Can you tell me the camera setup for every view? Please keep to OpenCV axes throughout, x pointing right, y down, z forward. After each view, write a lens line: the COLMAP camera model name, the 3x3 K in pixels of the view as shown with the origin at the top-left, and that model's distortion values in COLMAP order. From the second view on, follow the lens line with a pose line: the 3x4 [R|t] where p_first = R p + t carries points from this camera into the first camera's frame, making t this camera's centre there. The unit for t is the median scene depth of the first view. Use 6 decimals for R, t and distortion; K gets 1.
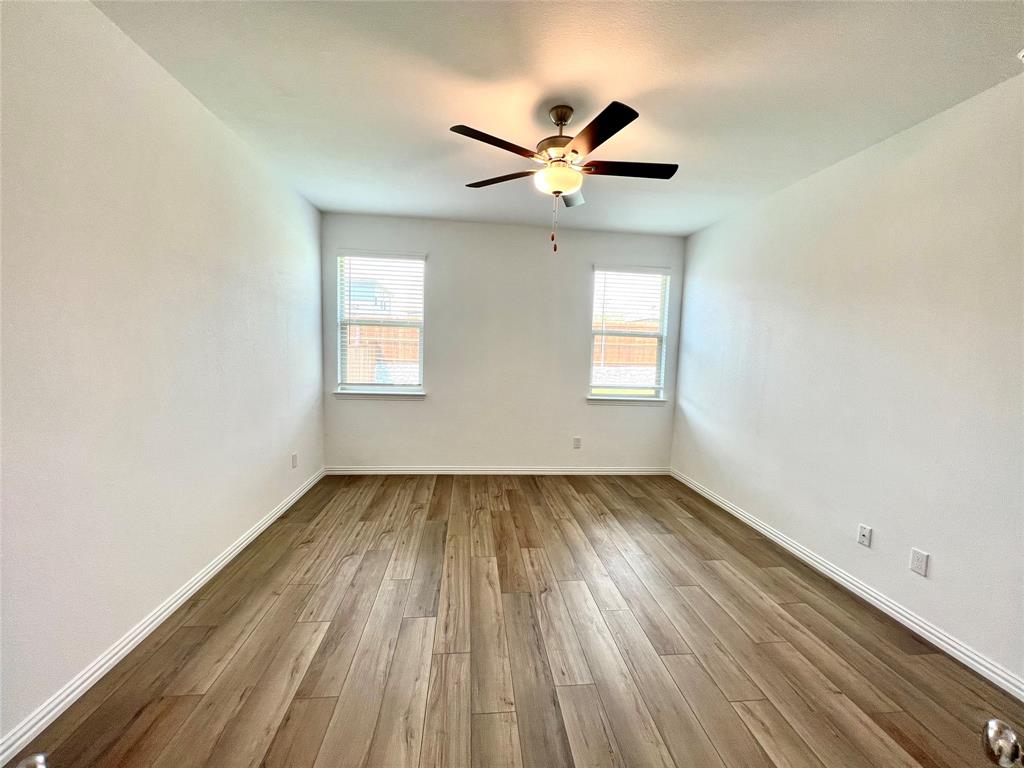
lens RADIAL K [[410.9, 0, 516.8], [0, 410.9, 382.3], [0, 0, 1]] dist [-0.002326, 0.001312]
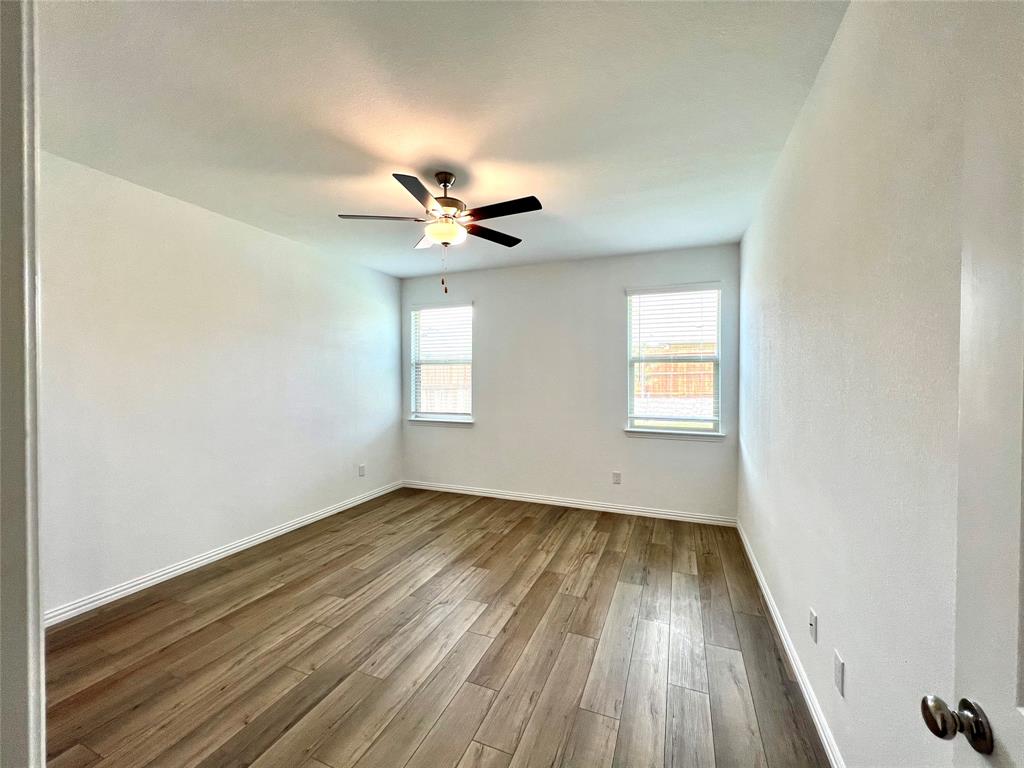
lens RADIAL K [[410.9, 0, 513.3], [0, 410.9, 379.1], [0, 0, 1]] dist [-0.002326, 0.001312]
pose [[0.881766, -0.031135, -0.470659, 0.418515], [-0.013032, 0.995830, -0.090290, 0.011765], [0.471507, 0.085748, 0.877683, 0.053284]]
